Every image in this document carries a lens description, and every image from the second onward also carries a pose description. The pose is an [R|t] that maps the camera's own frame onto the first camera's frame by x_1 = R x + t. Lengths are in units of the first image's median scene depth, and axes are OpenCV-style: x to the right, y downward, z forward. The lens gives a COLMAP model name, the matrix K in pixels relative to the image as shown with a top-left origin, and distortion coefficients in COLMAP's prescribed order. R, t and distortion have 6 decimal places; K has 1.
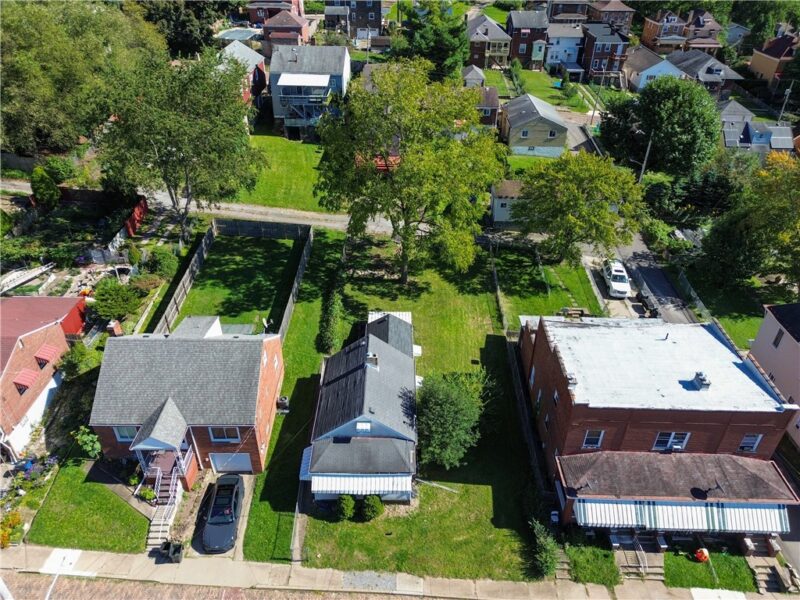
lens RADIAL K [[561.4, 0, 399.6], [0, 561.4, 299.4], [0, 0, 1]] dist [0.000207, -0.000913]
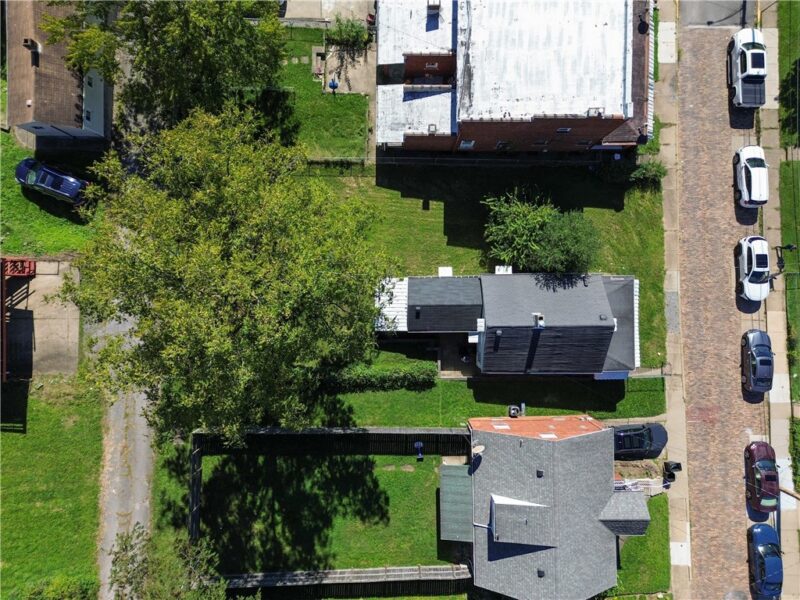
lens RADIAL K [[561.4, 0, 399.8], [0, 561.4, 300.2], [0, 0, 1]] dist [0.000207, -0.000913]
pose [[-0.011931, -0.999866, -0.011194, -0.003458], [0.563632, -0.015972, 0.825872, -0.819620], [-0.825940, 0.003544, 0.563747, 0.702992]]
